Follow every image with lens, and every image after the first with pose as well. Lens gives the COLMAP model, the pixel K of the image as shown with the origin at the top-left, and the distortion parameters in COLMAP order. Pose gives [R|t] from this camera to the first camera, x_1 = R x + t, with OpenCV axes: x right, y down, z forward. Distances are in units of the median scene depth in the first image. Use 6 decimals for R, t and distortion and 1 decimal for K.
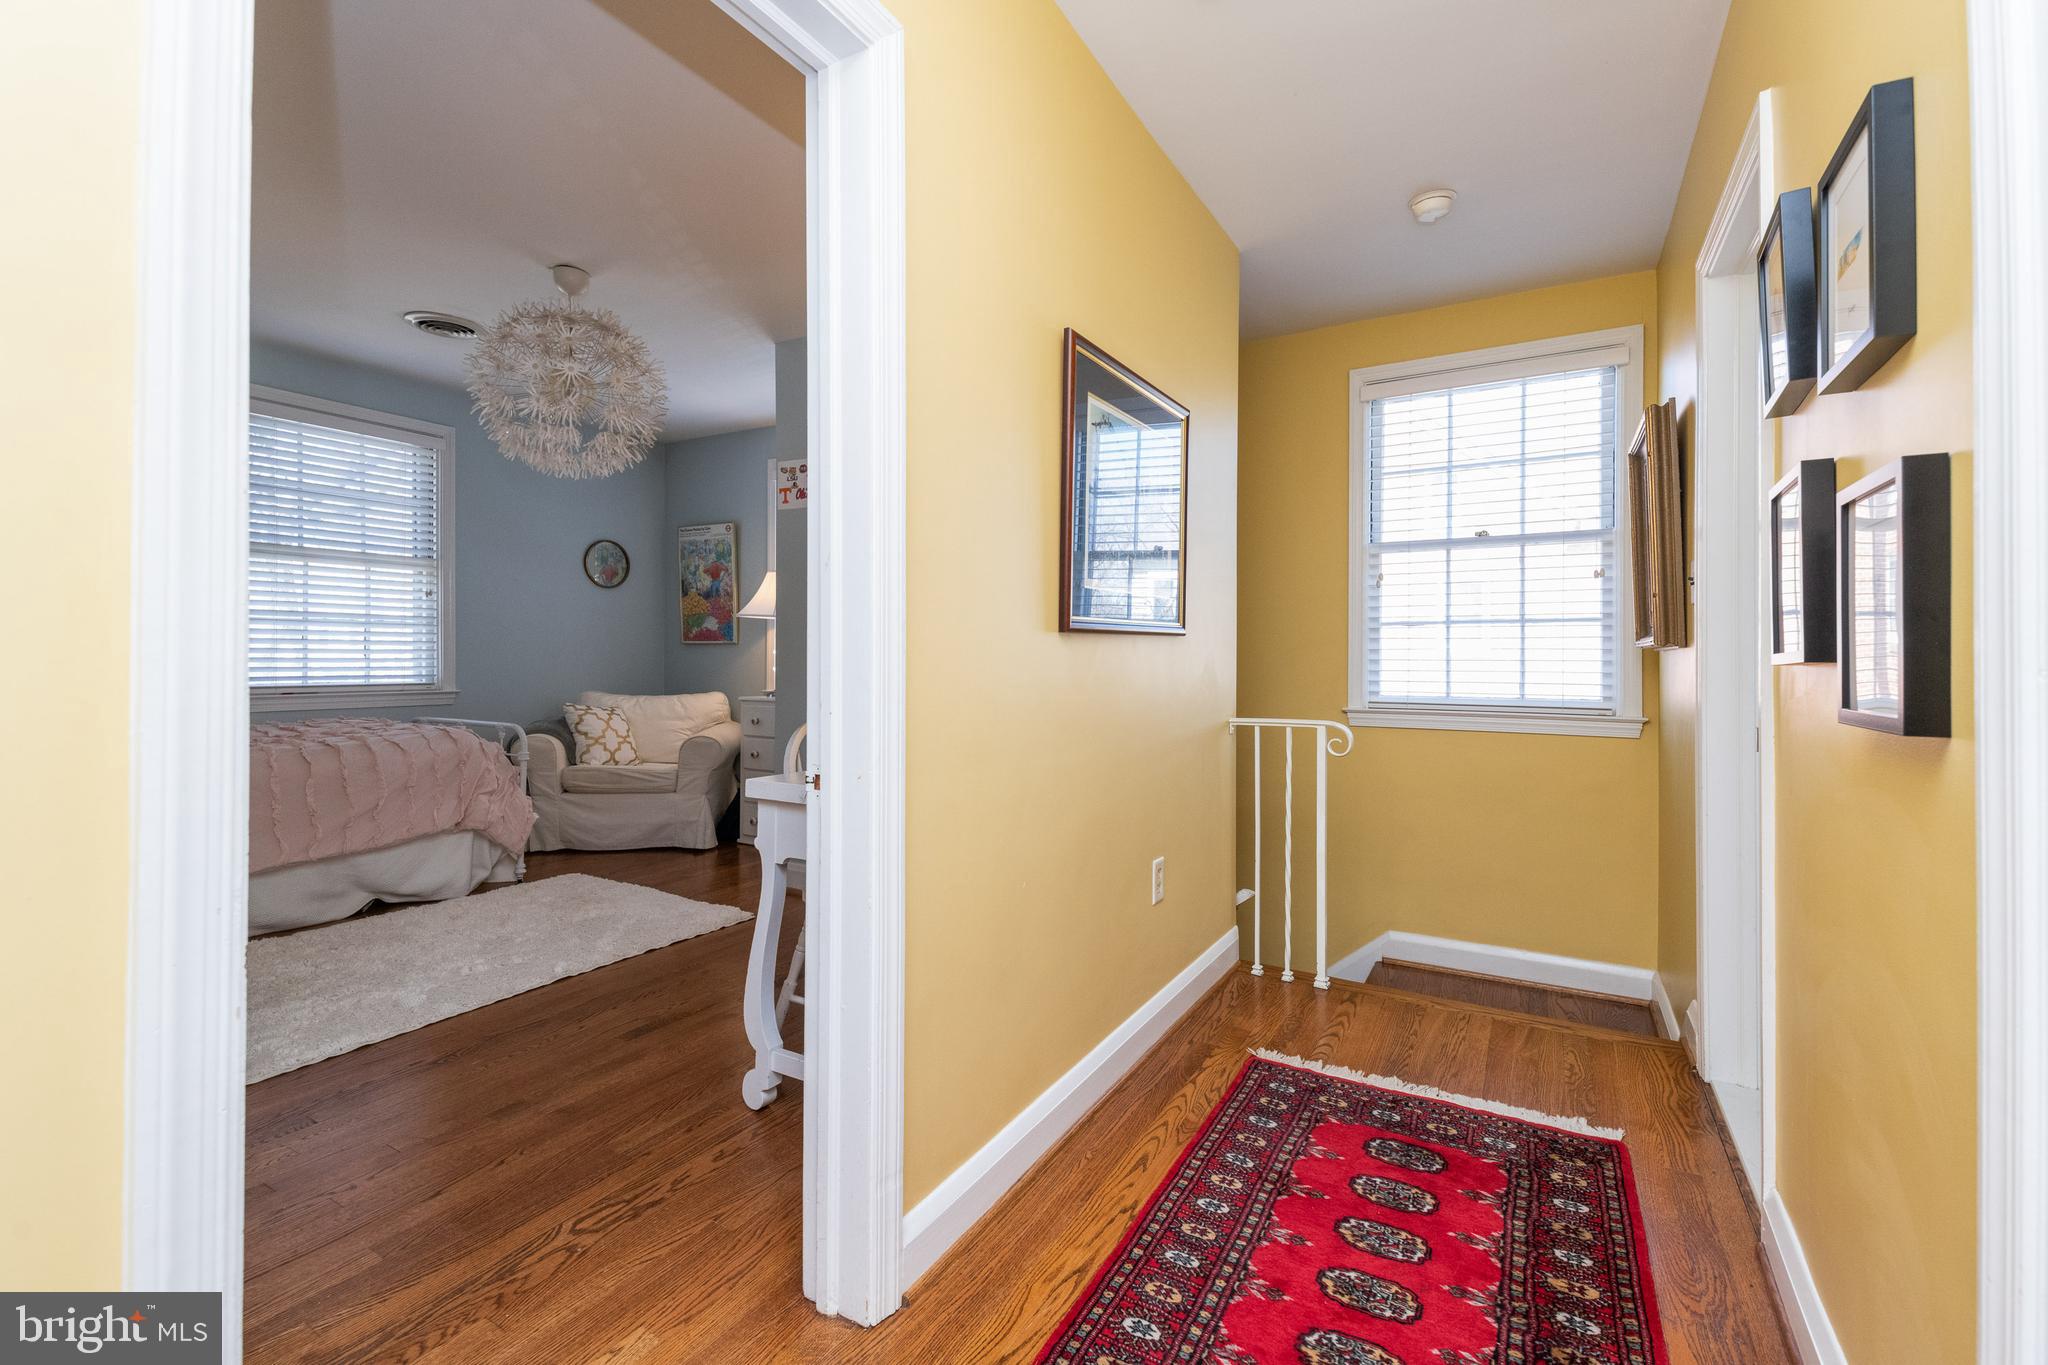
lens RADIAL K [[886.9, 0, 1036.9], [0, 886.9, 665.9], [0, 0, 1]] dist [0.031576, -0.015870]
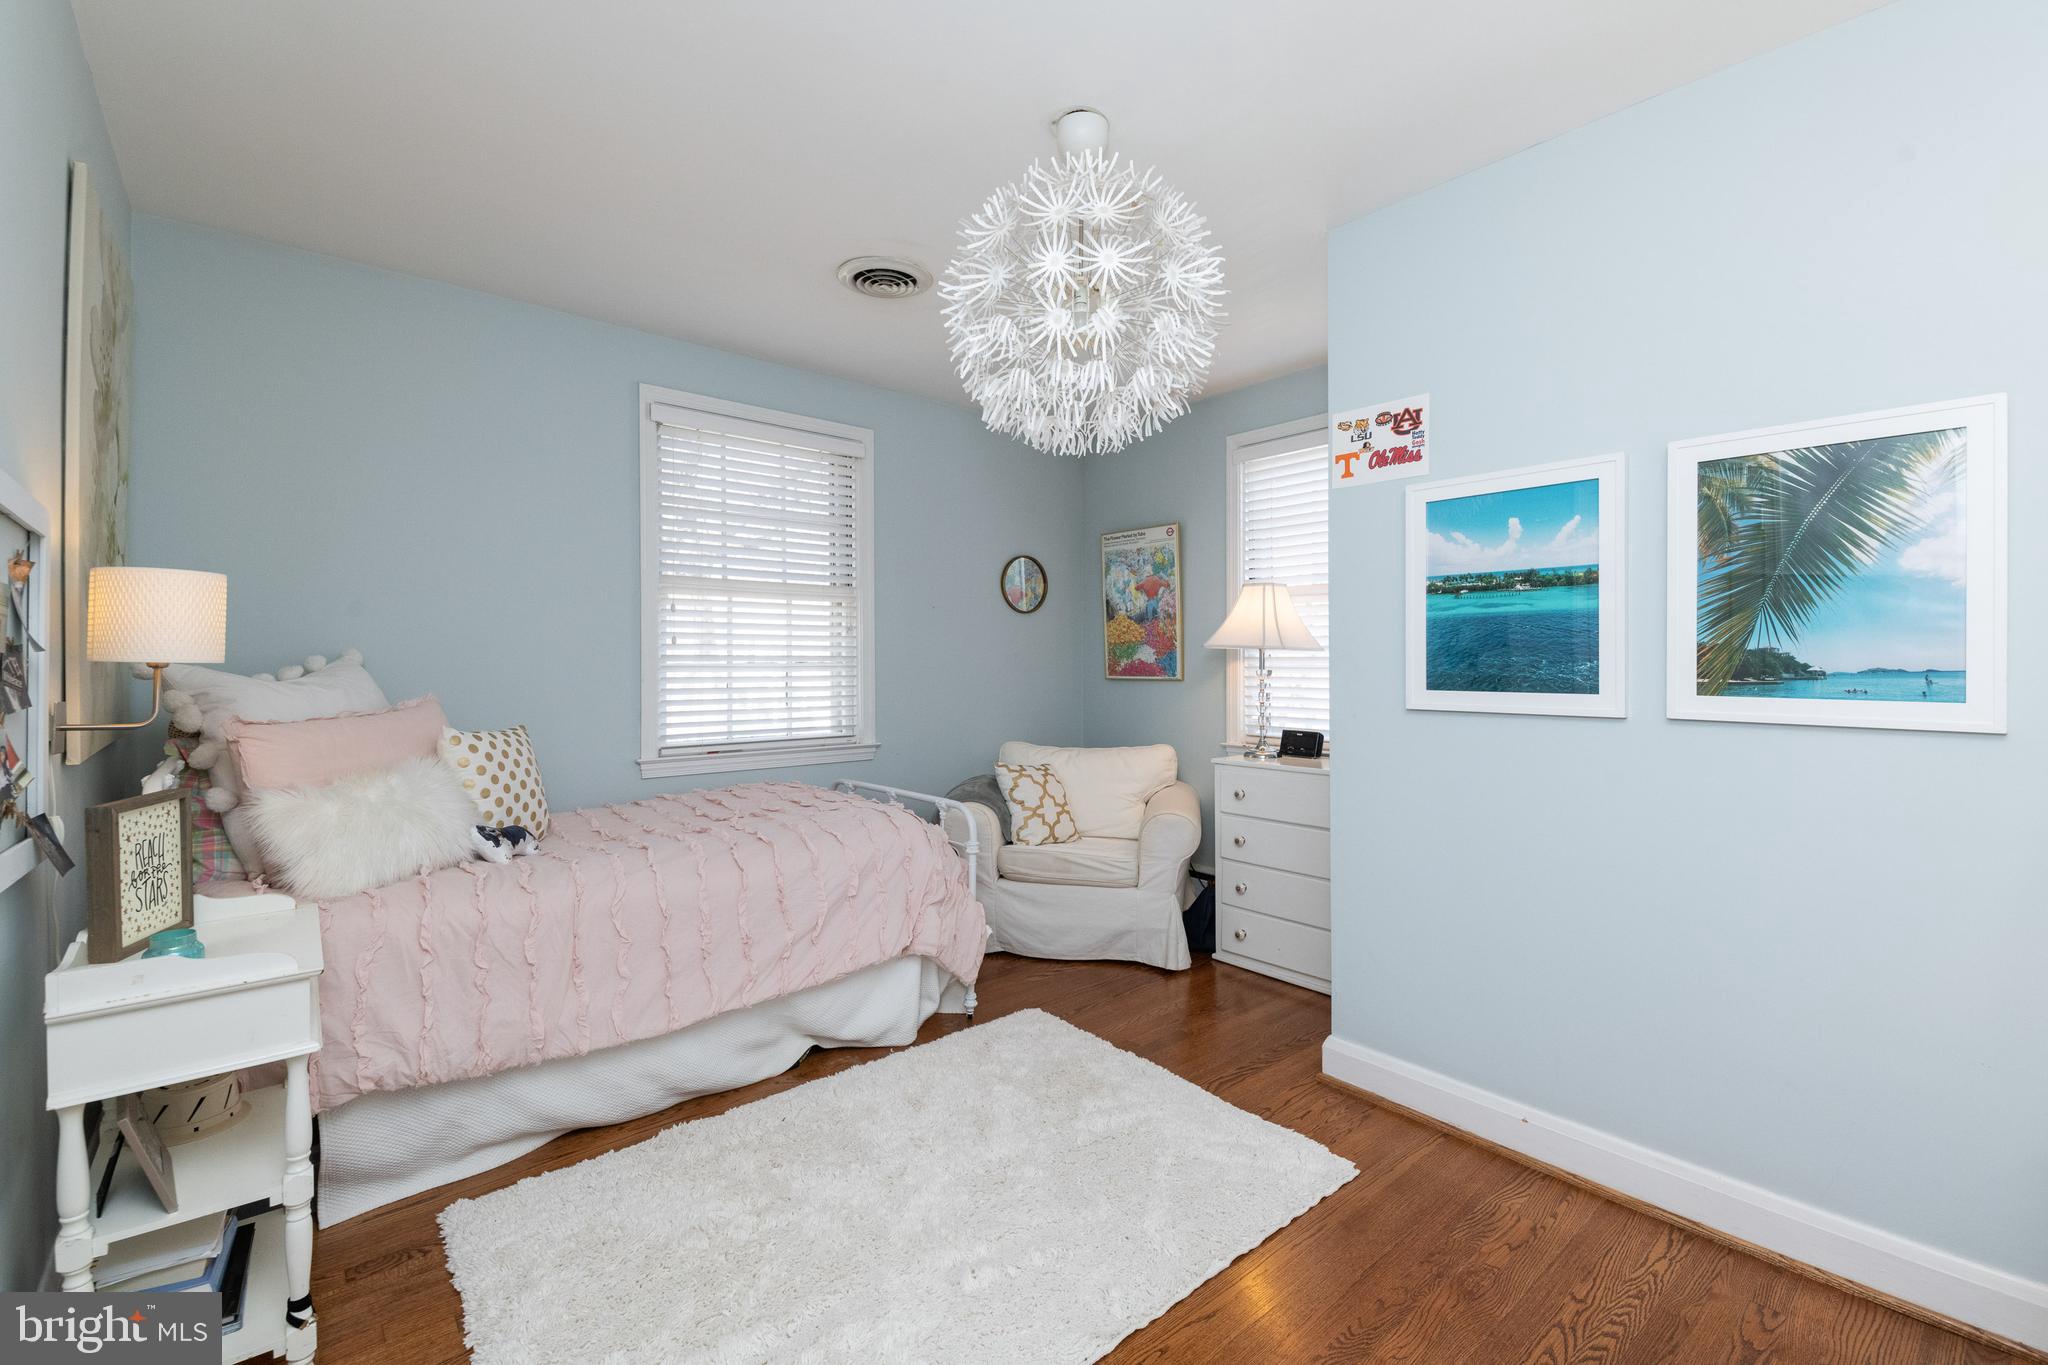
lens RADIAL K [[886.9, 0, 1036.9], [0, 886.9, 665.9], [0, 0, 1]] dist [0.031576, -0.015870]
pose [[0.944595, -0.010602, -0.328067, -0.241069], [0.007848, 0.999922, -0.009717, -0.036672], [0.328144, 0.006604, 0.944605, 0.275048]]
